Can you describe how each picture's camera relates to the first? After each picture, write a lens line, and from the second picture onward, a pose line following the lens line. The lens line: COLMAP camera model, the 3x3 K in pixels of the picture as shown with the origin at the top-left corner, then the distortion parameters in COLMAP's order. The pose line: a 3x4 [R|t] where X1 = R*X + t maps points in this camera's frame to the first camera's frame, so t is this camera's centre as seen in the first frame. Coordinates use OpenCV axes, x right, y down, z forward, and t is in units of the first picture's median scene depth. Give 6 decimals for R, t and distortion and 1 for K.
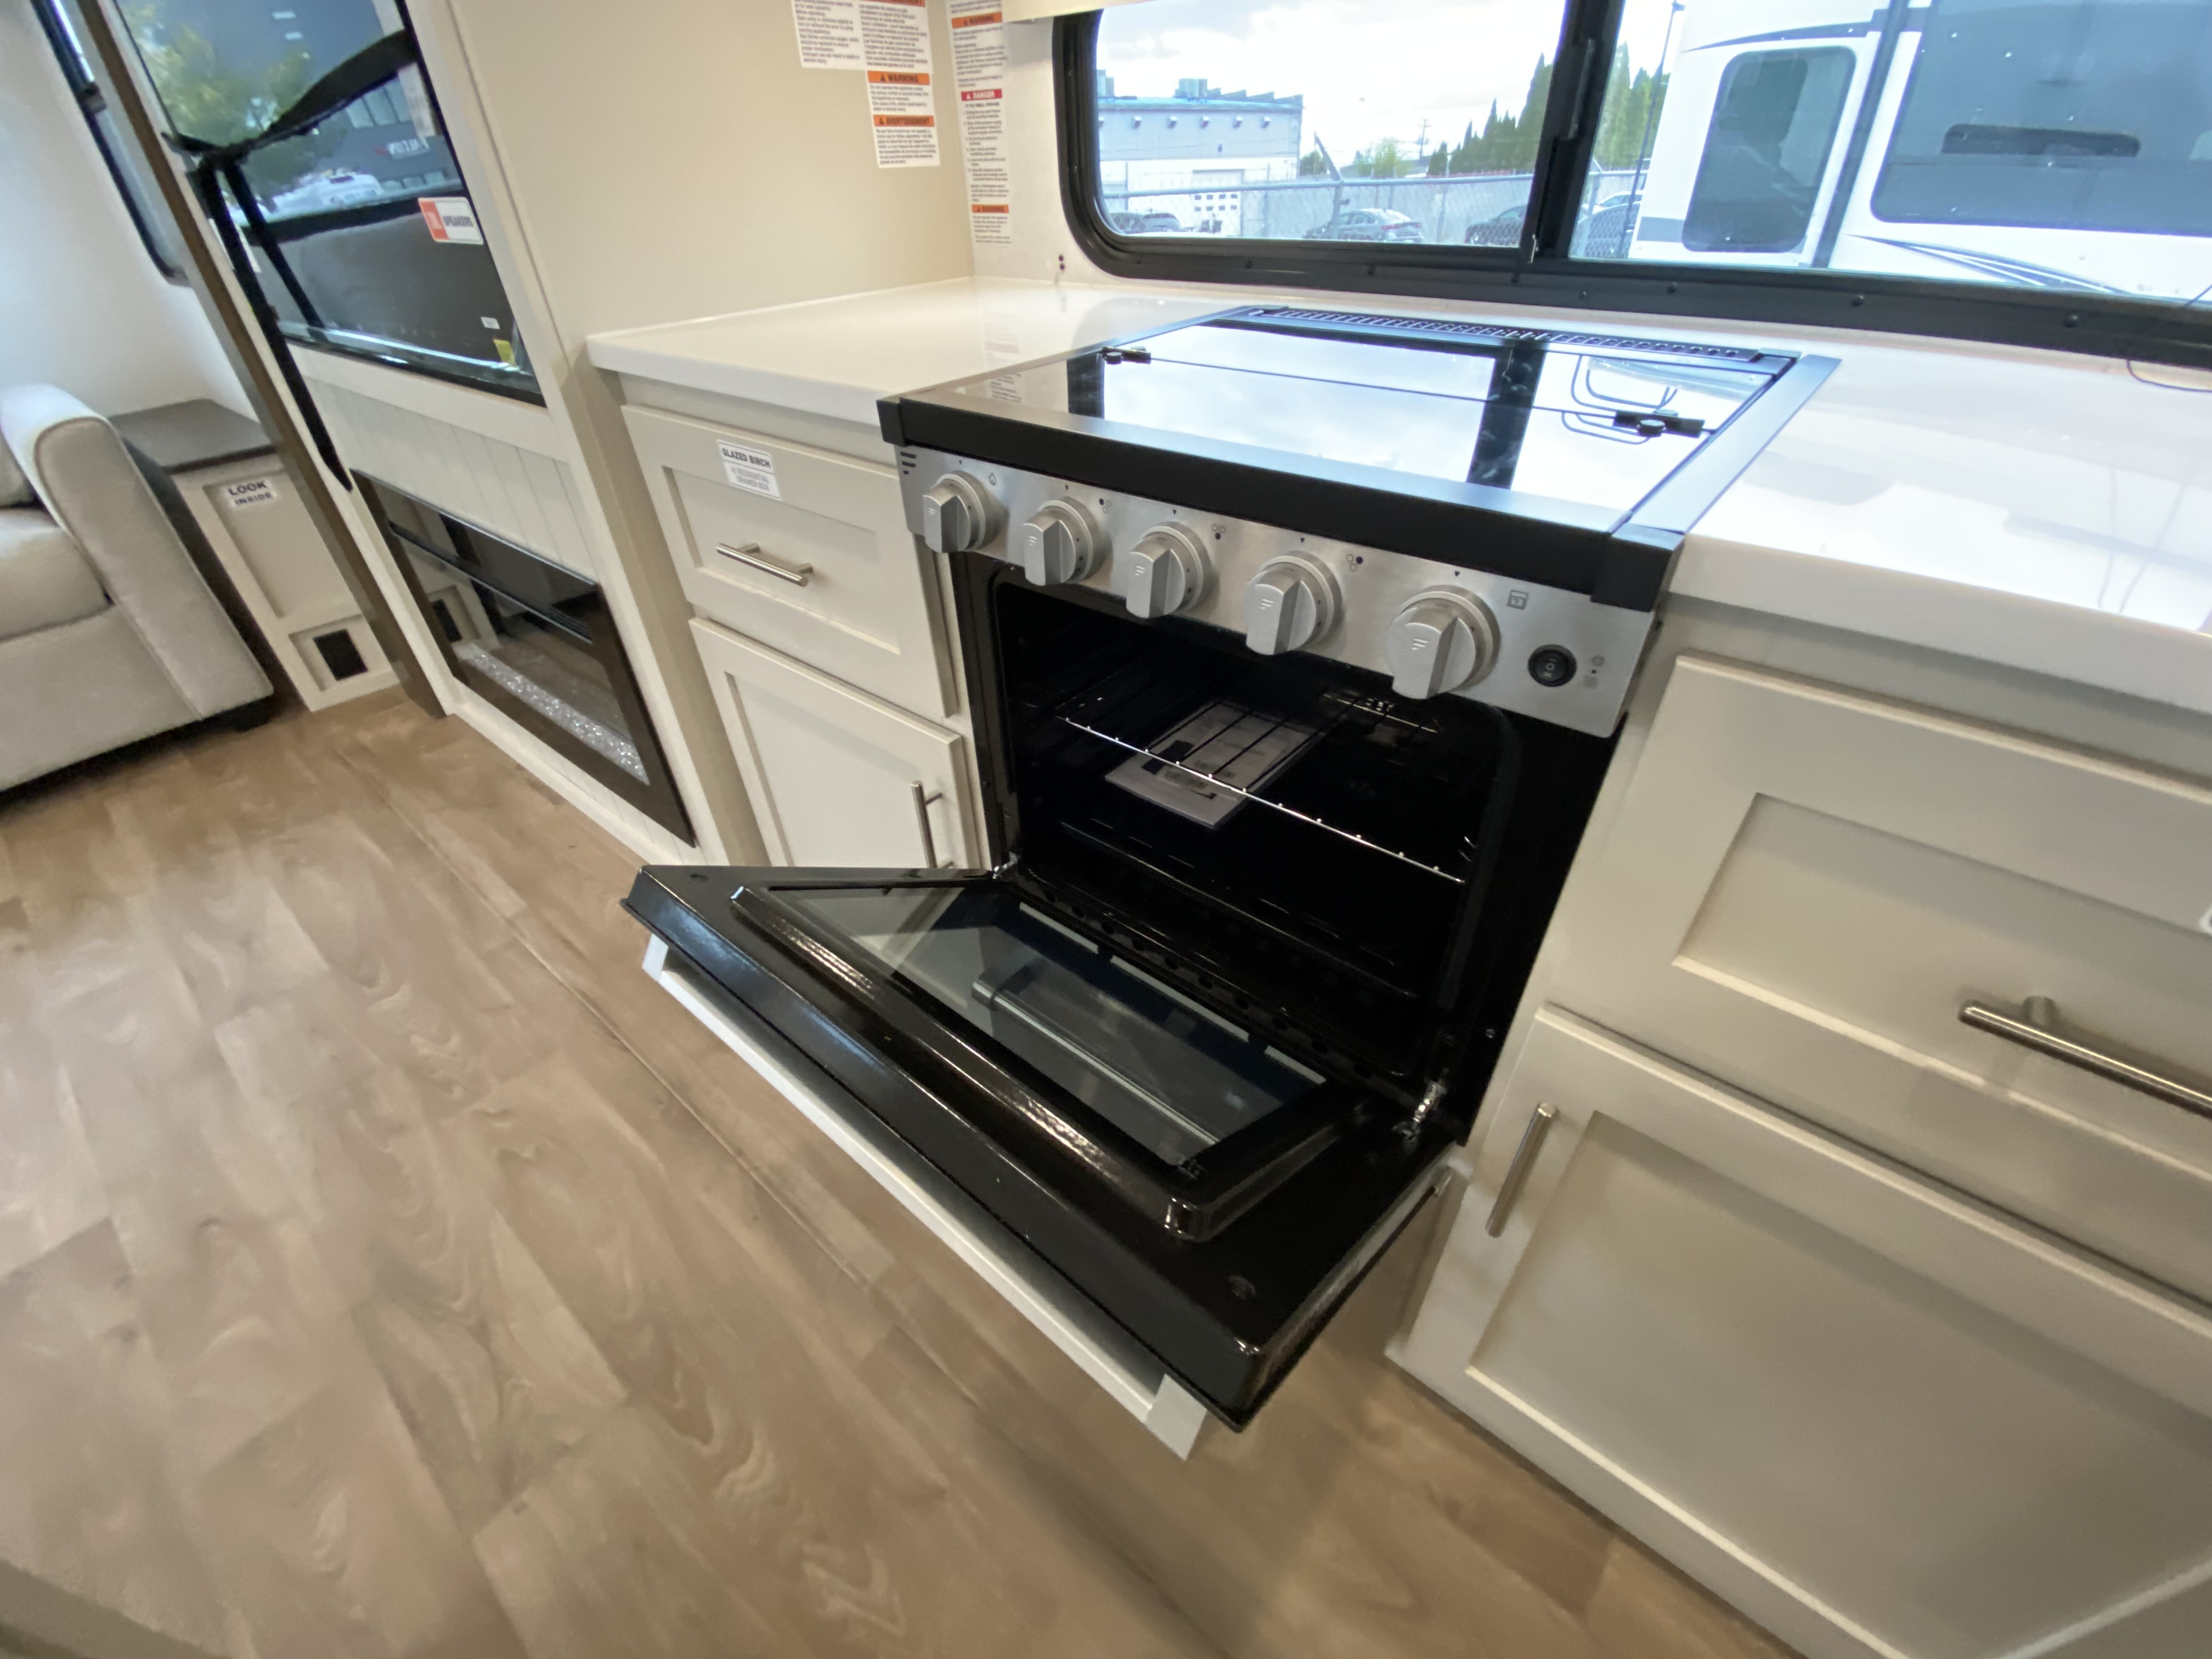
lens RADIAL K [[893.6, 0, 1103.8], [0, 893.6, 827.9], [0, 0, 1]] dist [0.018404, -0.019189]
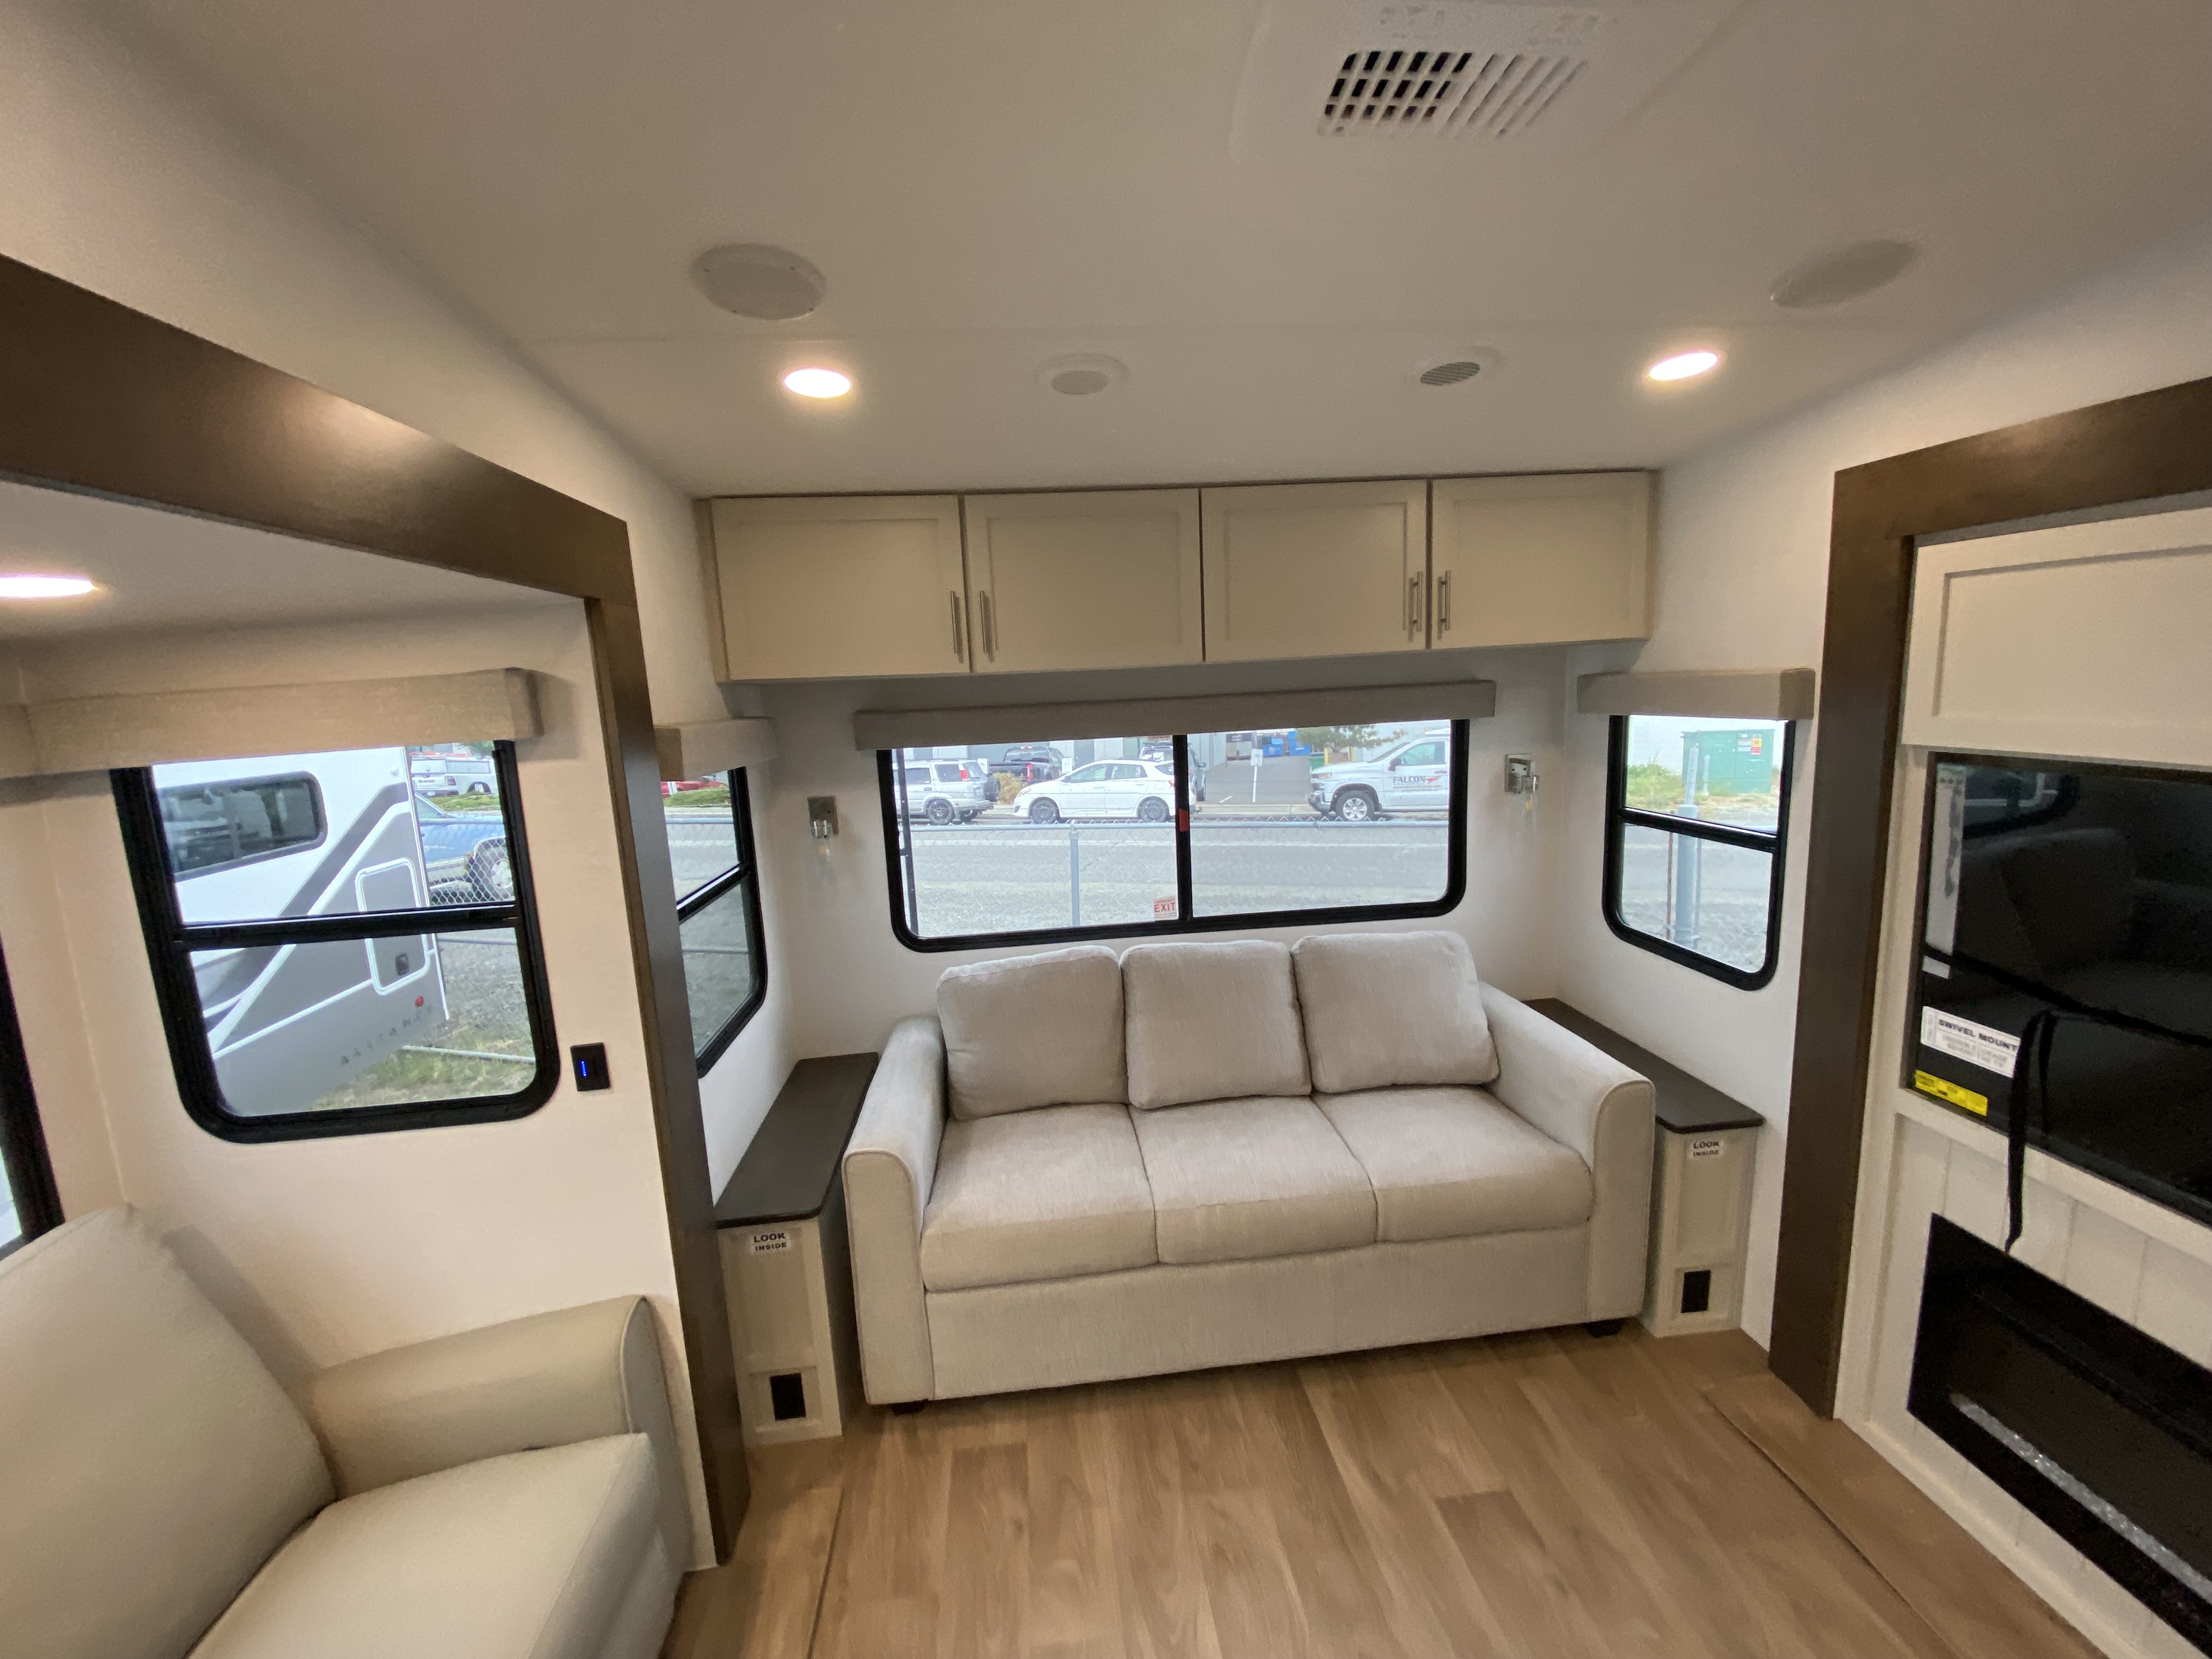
lens RADIAL K [[886.0, 0, 1096.5], [0, 886.0, 826.4], [0, 0, 1]] dist [0.013881, -0.019384]
pose [[0.707512, 0.099227, -0.699701, -1.321567], [-0.399483, 0.872883, -0.280157, -0.195376], [0.582958, 0.477733, 0.657215, -0.645333]]
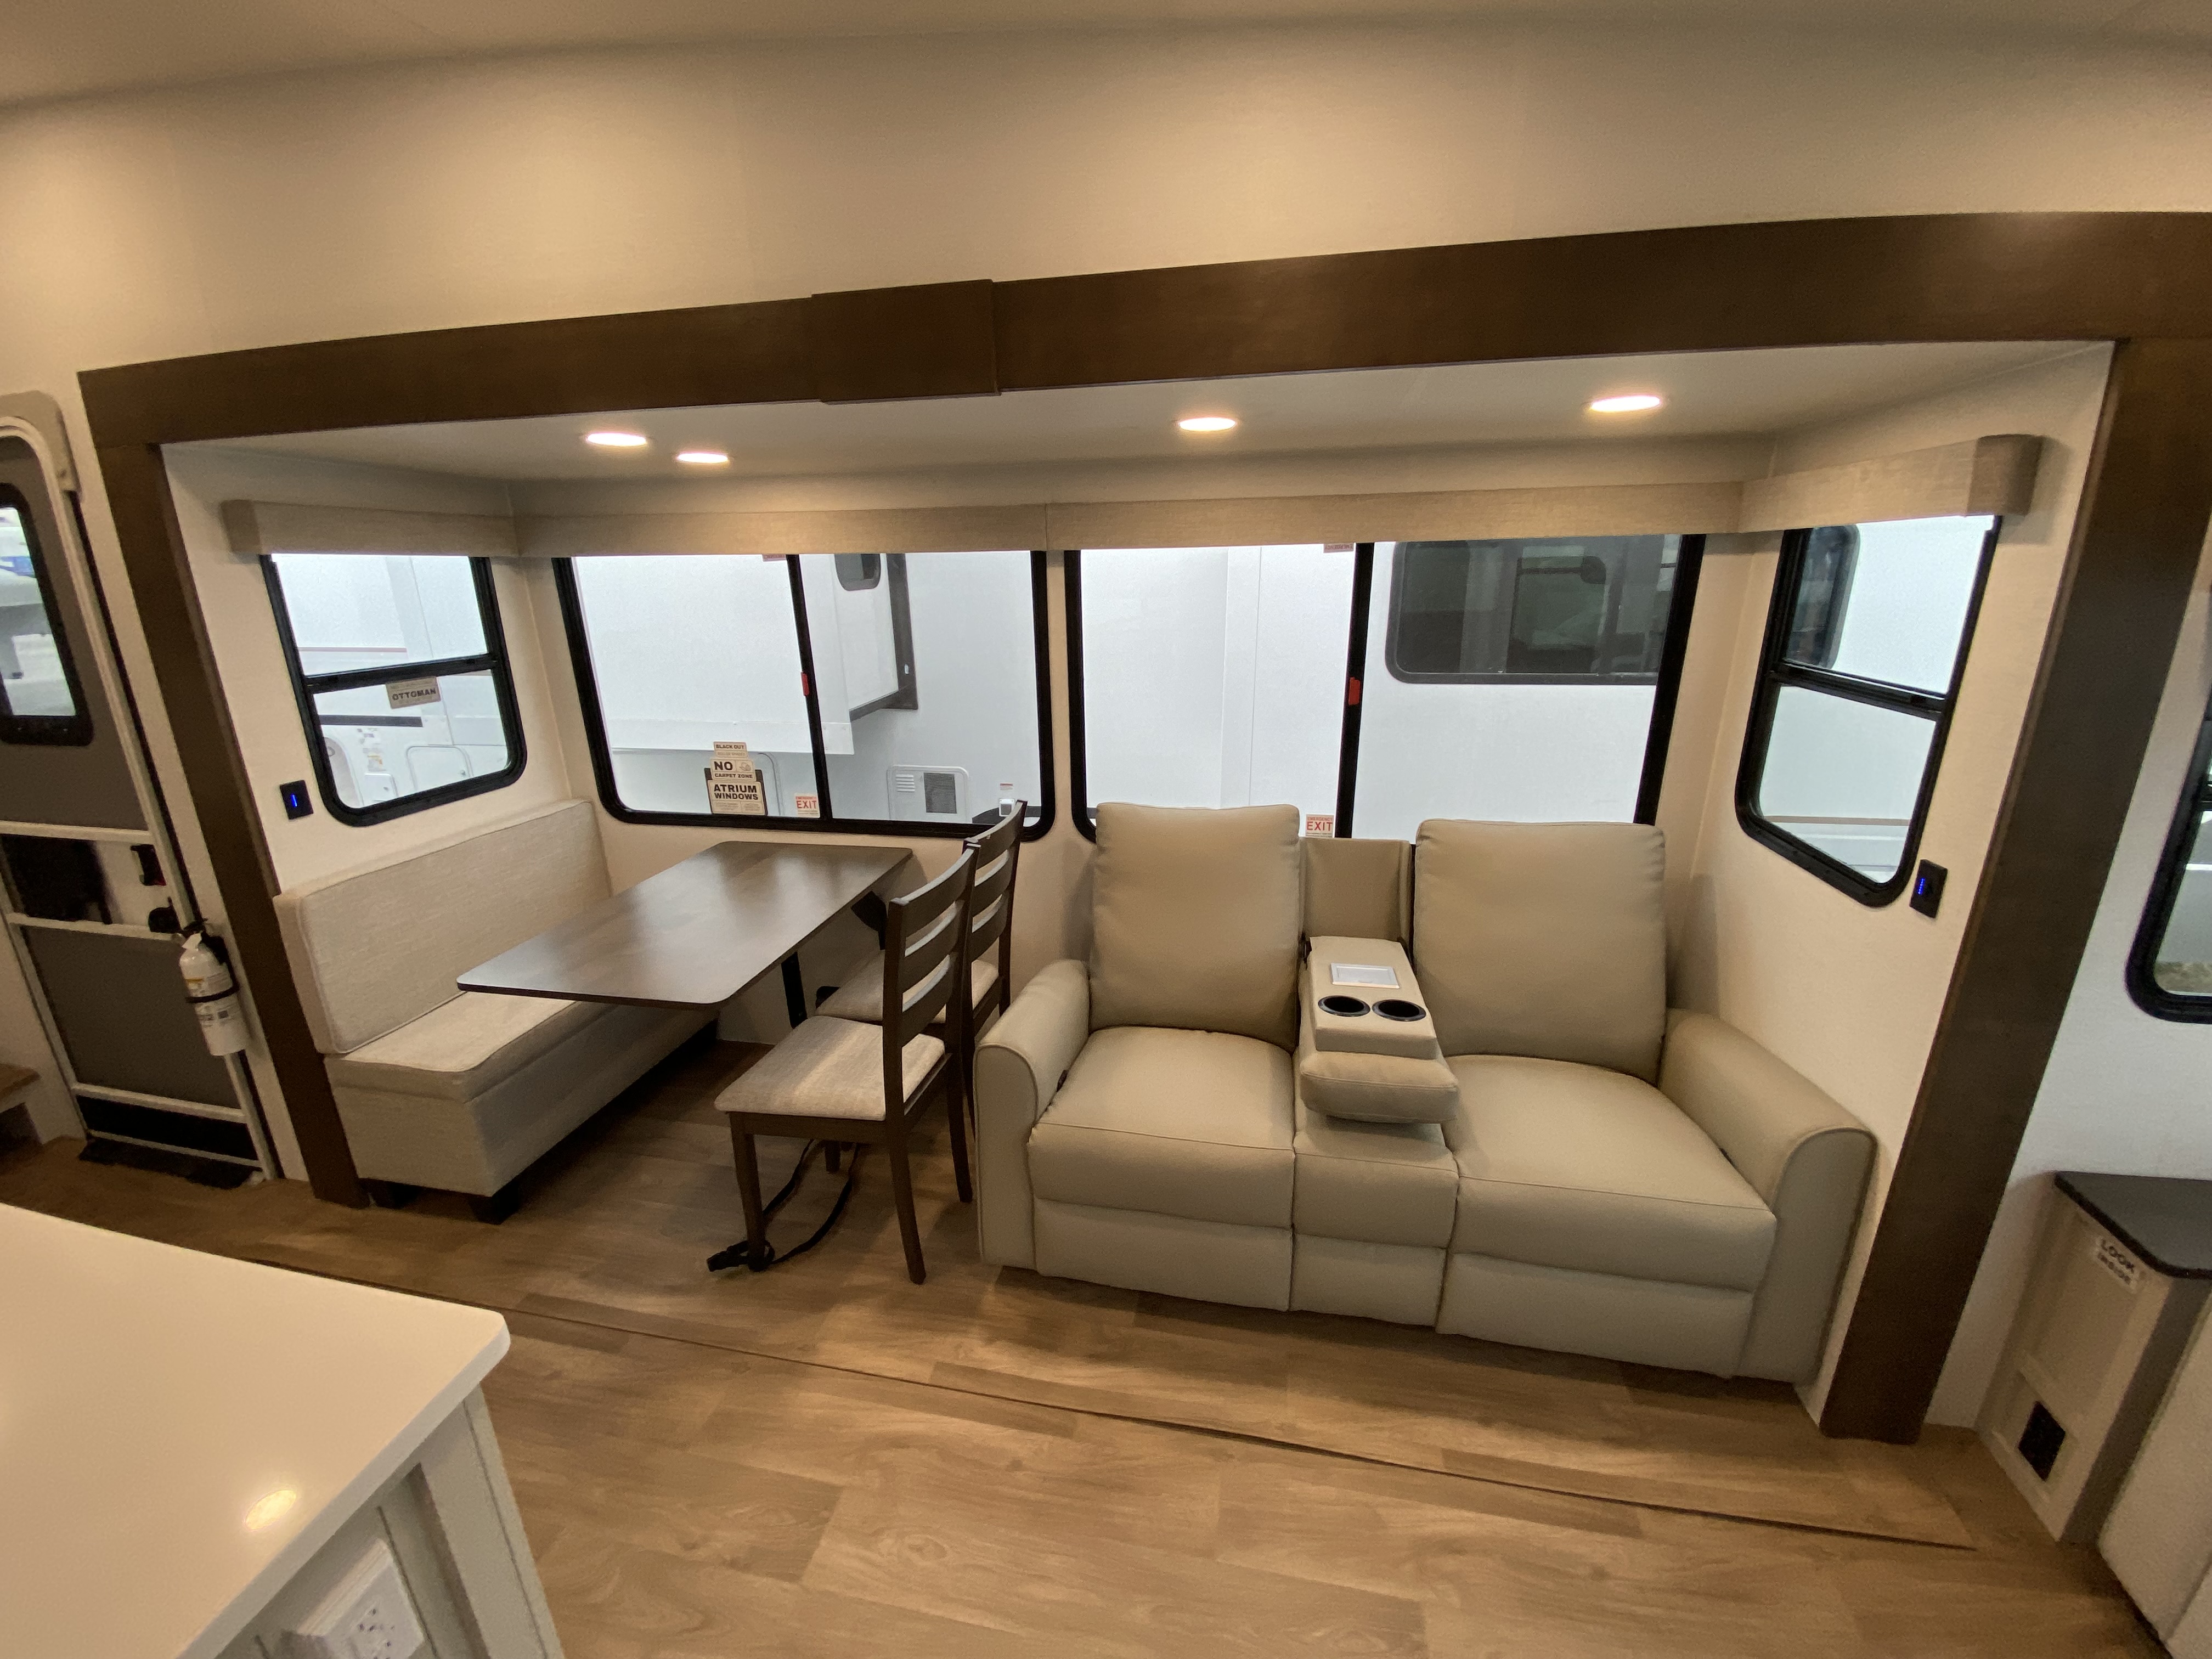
lens RADIAL K [[893.6, 0, 1103.8], [0, 893.6, 827.9], [0, 0, 1]] dist [0.018404, -0.019189]
pose [[-0.881373, 0.173136, -0.439552, -1.201644], [-0.252635, 0.613472, 0.748216, -0.670879], [0.399196, 0.770504, -0.496957, 0.097122]]
